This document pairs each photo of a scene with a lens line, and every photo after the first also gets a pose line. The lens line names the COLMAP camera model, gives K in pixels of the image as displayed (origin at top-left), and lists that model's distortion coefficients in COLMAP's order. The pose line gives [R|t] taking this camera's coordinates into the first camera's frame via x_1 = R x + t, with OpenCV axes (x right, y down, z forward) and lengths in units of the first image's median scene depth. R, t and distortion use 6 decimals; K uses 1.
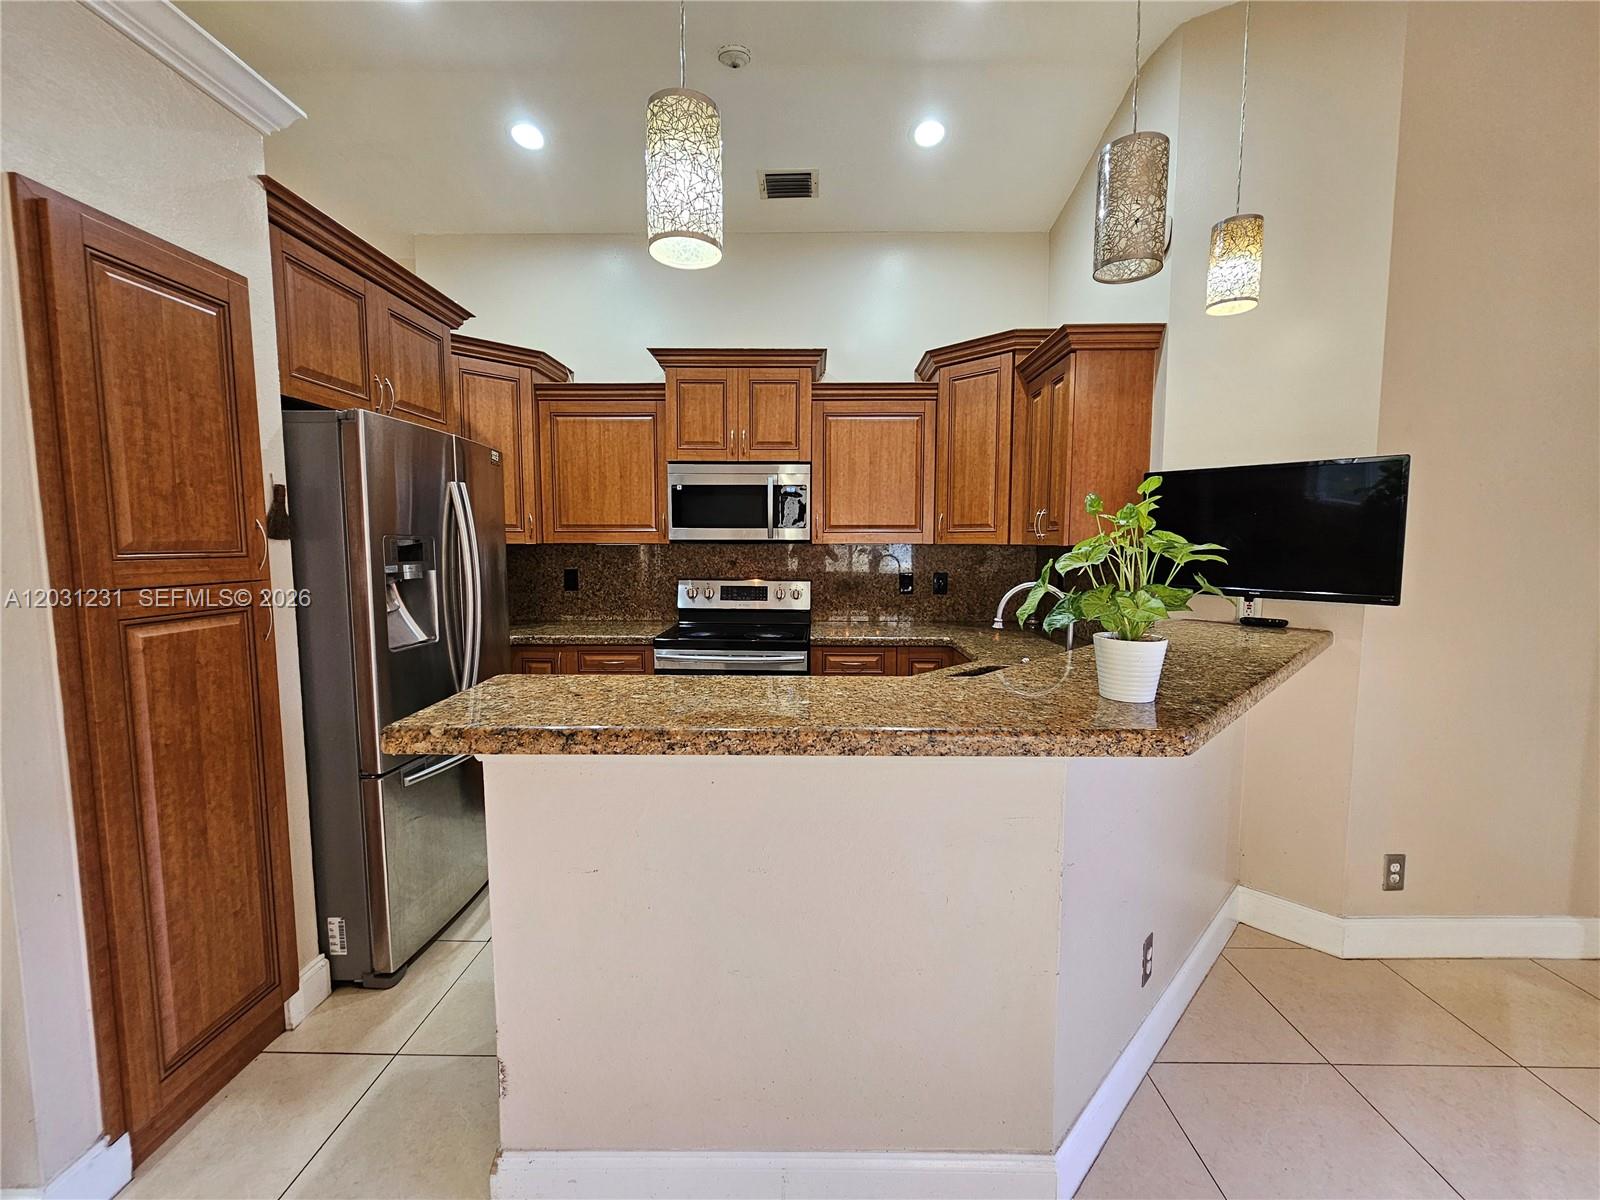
lens RADIAL K [[651.2, 0, 804.3], [0, 651.2, 597.1], [0, 0, 1]] dist [0.000338, 0.000361]
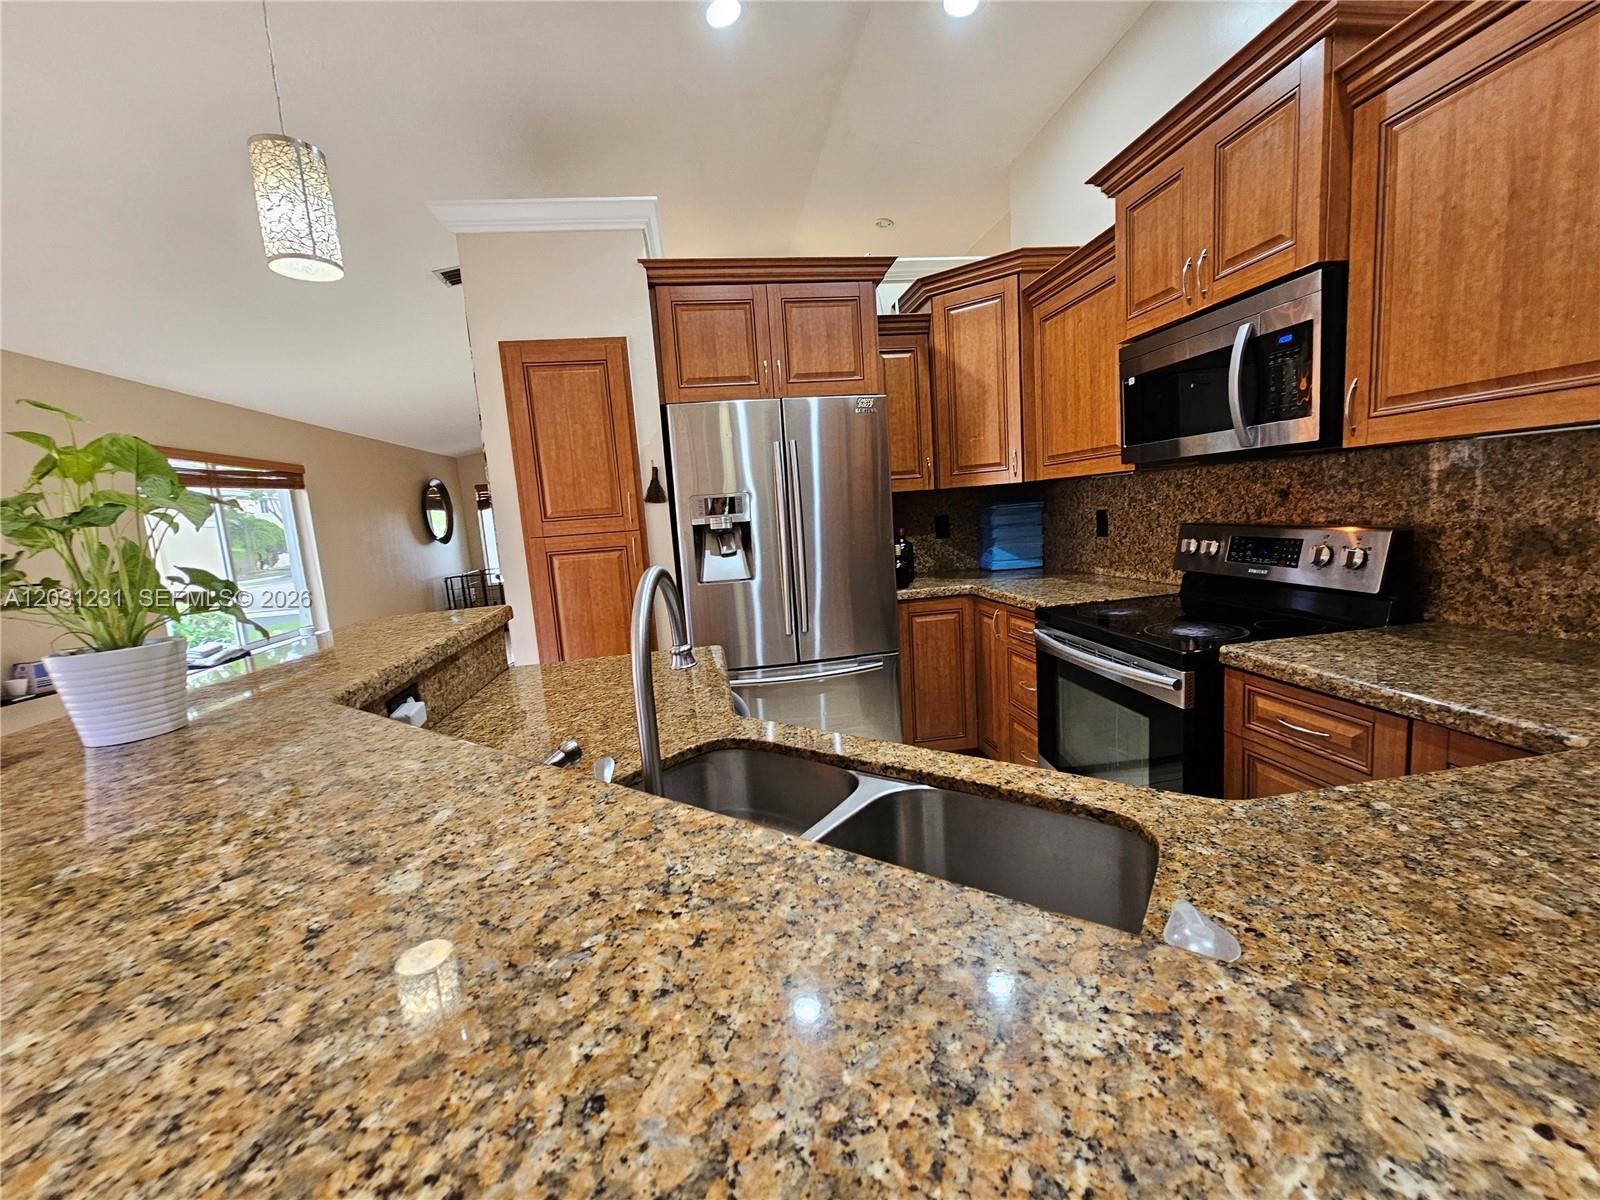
lens RADIAL K [[651.2, 0, 804.3], [0, 651.2, 597.1], [0, 0, 1]] dist [0.000338, 0.000361]
pose [[0.166720, 0.117850, -0.978936, 0.426595], [-0.014714, 0.993018, 0.117040, -0.028650], [0.985895, -0.005109, 0.167290, 0.594384]]
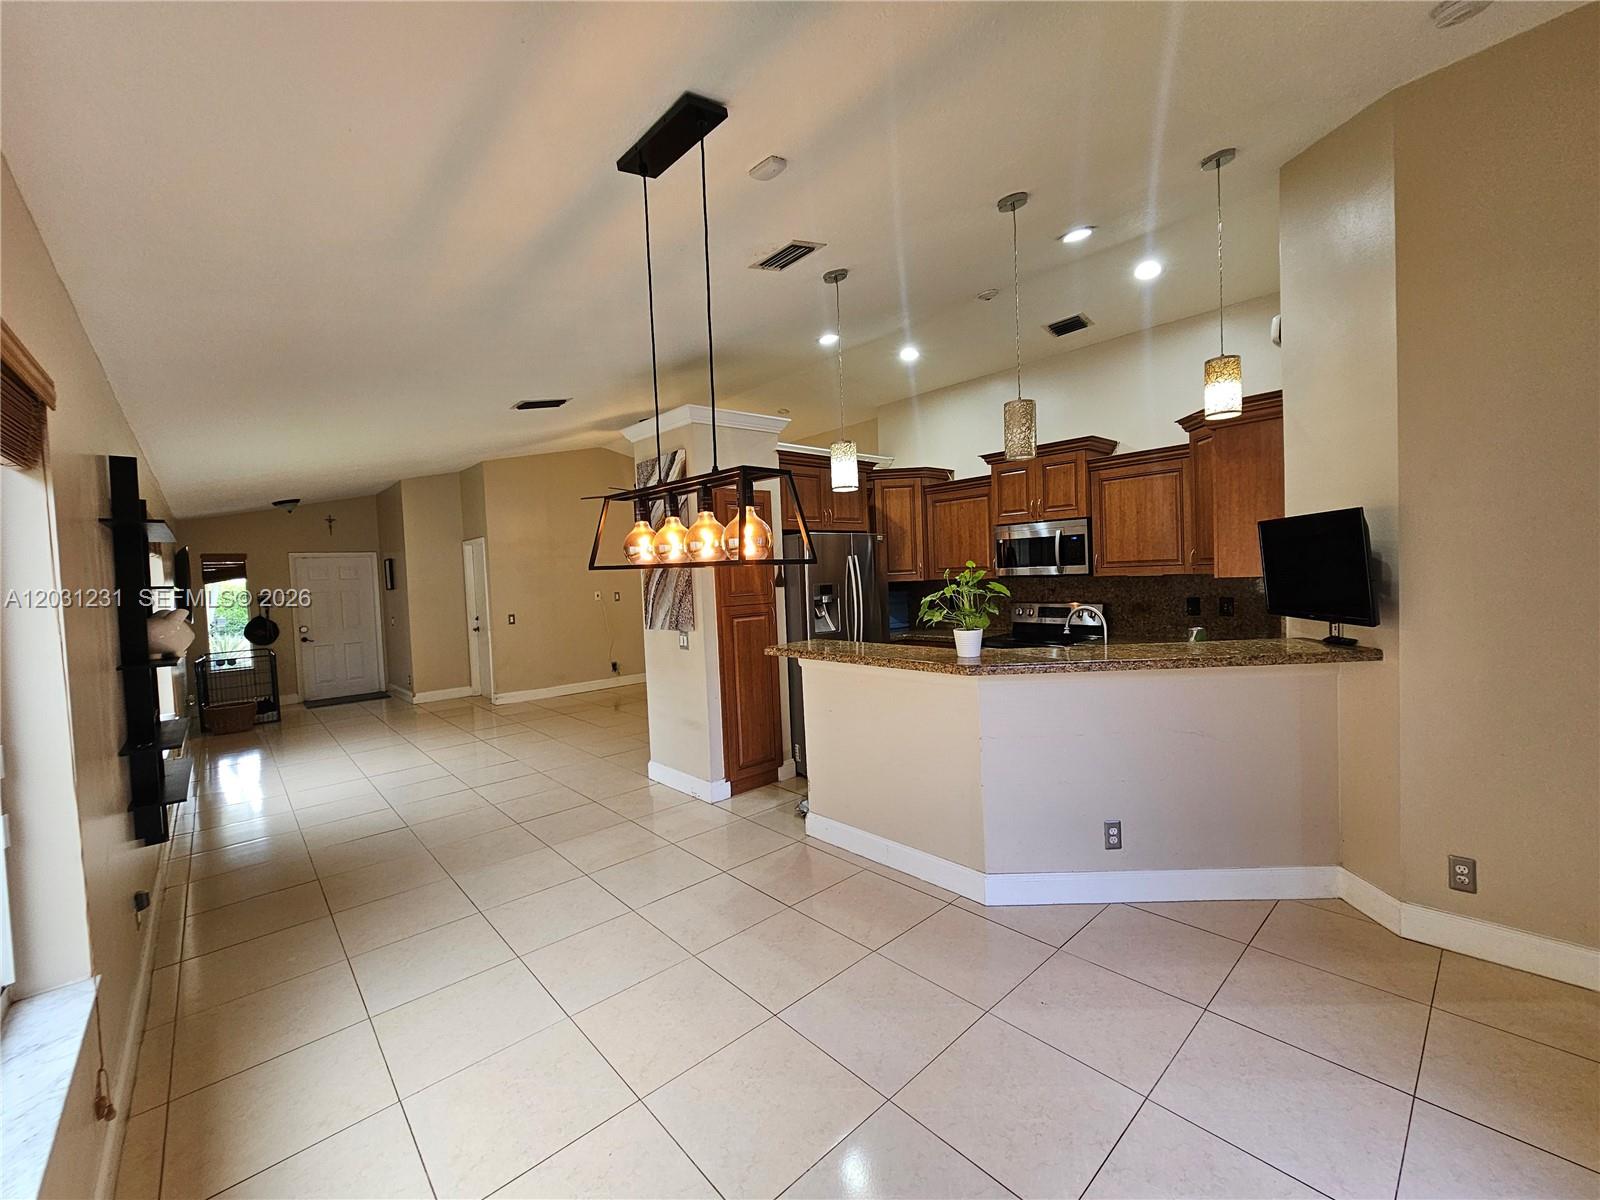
lens RADIAL K [[650.1, 0, 803.0], [0, 650.1, 597.1], [0, 0, 1]] dist [-0.001259, 0.000294]
pose [[0.680716, -0.002103, -0.732545, 0.622483], [-0.020932, 0.999532, -0.022320, 0.003395], [0.732248, 0.030527, 0.680353, -0.370947]]
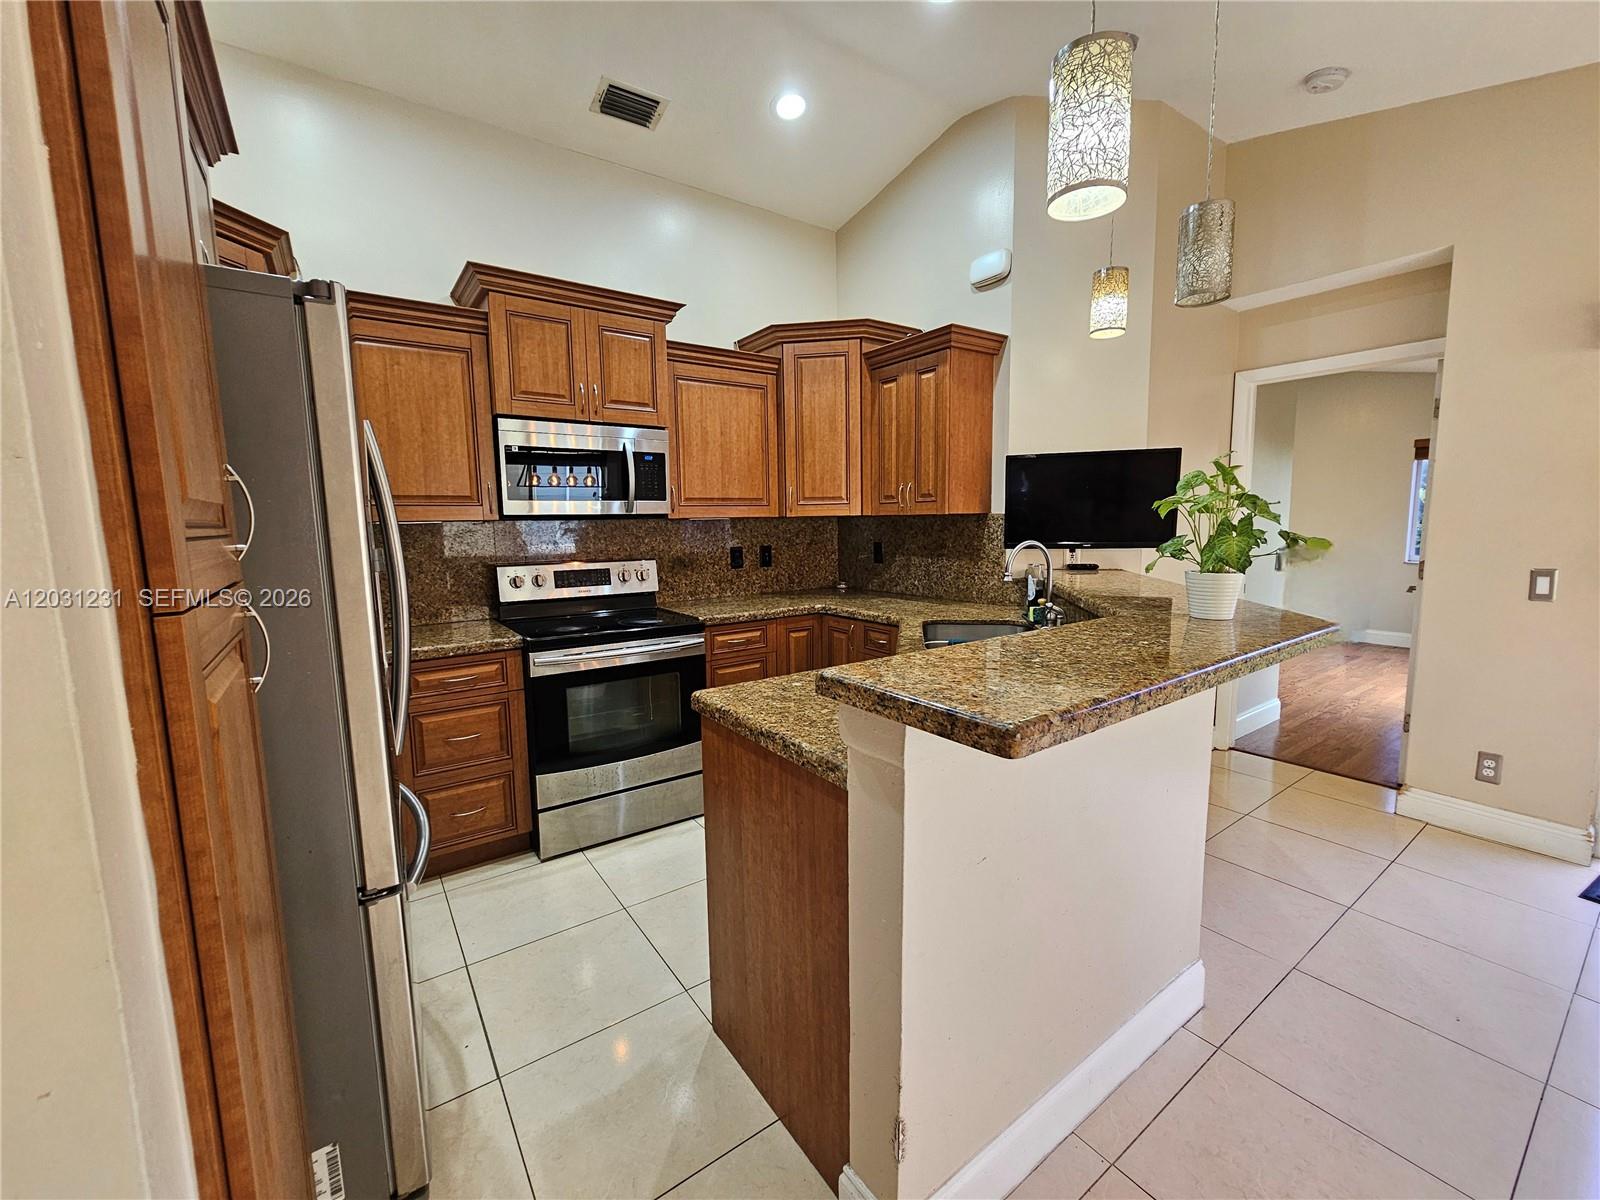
lens RADIAL K [[650.1, 0, 803.0], [0, 650.1, 597.1], [0, 0, 1]] dist [-0.001259, 0.000294]
pose [[0.804507, -0.084542, 0.587895, -0.405858], [0.068119, 0.996420, 0.050072, -0.004485], [-0.590024, -0.000236, 0.807386, 0.160482]]
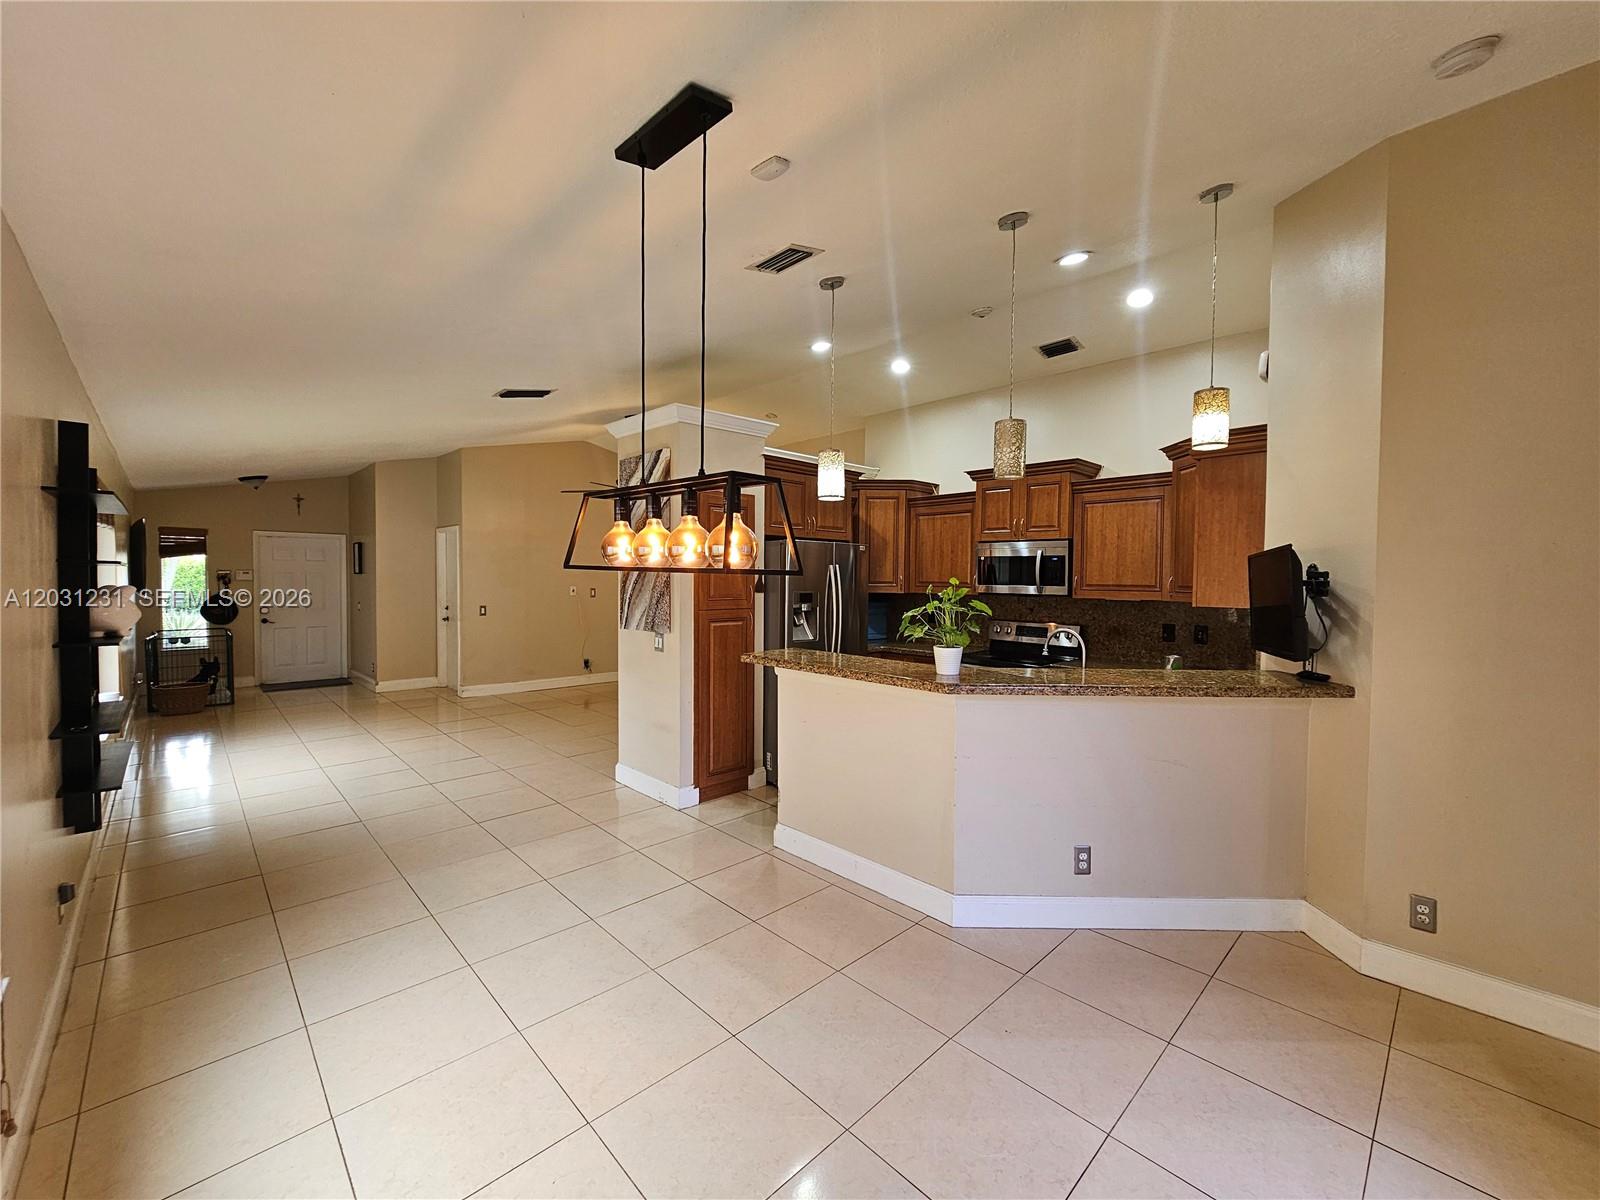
lens RADIAL K [[648.1, 0, 803.4], [0, 648.1, 597.4], [0, 0, 1]] dist [-0.000745, -0.000337]
pose [[0.705626, 0.027704, -0.708043, 0.605882], [-0.070065, 0.997066, -0.030812, -0.002812], [0.705112, 0.071351, 0.705497, -0.361853]]
